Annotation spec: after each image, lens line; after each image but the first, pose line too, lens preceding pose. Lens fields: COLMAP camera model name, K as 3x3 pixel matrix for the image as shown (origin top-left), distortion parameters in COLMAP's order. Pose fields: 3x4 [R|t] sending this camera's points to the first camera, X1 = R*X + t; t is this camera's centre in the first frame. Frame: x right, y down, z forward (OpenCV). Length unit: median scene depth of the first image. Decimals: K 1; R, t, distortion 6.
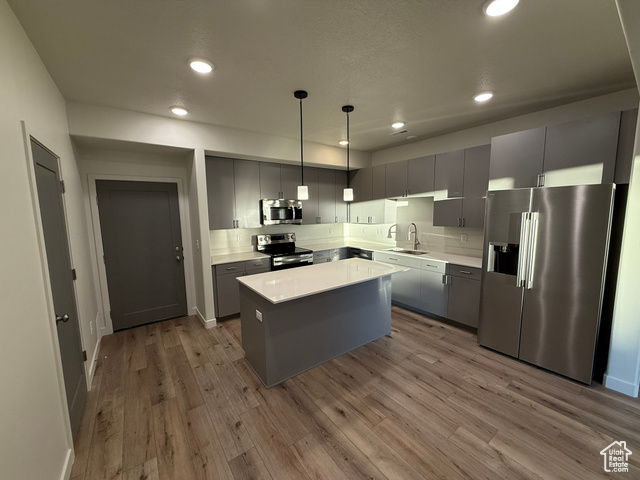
lens RADIAL K [[254.4, 0, 318.8], [0, 254.4, 239.1], [0, 0, 1]] dist [-0.000907, 0.000568]
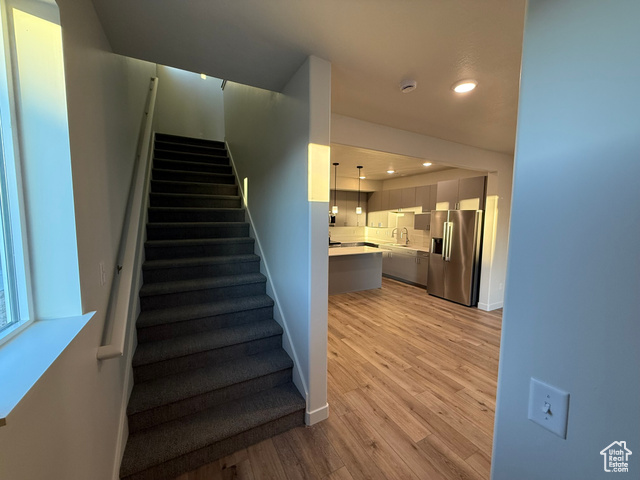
lens RADIAL K [[254.4, 0, 320.8], [0, 254.4, 239.0], [0, 0, 1]] dist [-0.000907, 0.000568]
pose [[0.990531, 0.037924, -0.131944, 0.085041], [-0.041064, 0.998933, -0.021157, 0.084981], [0.131001, 0.026375, 0.991031, -0.854732]]
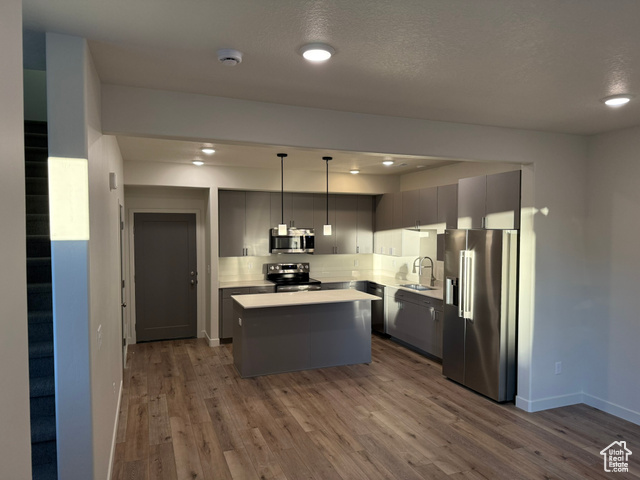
lens RADIAL K [[444.5, 0, 326.0], [0, 444.5, 239.3], [0, 0, 1]] dist [0.030154, -0.025108]
pose [[0.969150, 0.023383, -0.245360, 0.547945], [-0.044304, 0.995802, -0.080093, 0.025865], [0.242457, 0.088493, 0.966118, -0.847058]]
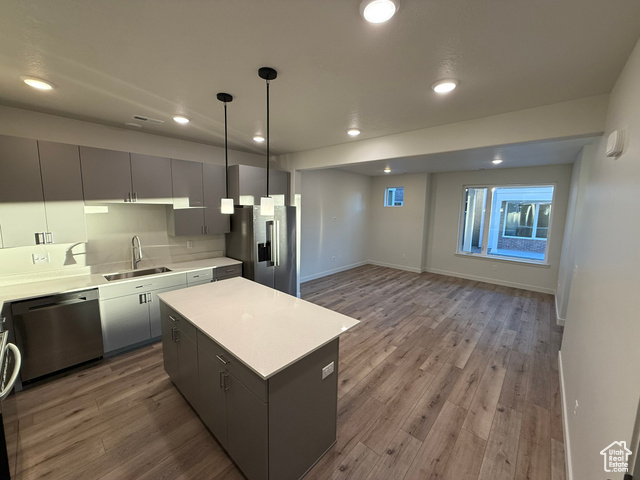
lens RADIAL K [[254.4, 0, 318.2], [0, 254.4, 238.6], [0, 0, 1]] dist [-0.000907, 0.000568]
pose [[-0.197615, -0.111284, 0.973943, -0.665731], [0.096798, 0.986464, 0.132355, -0.138157], [-0.975489, 0.120431, -0.184168, 0.802533]]
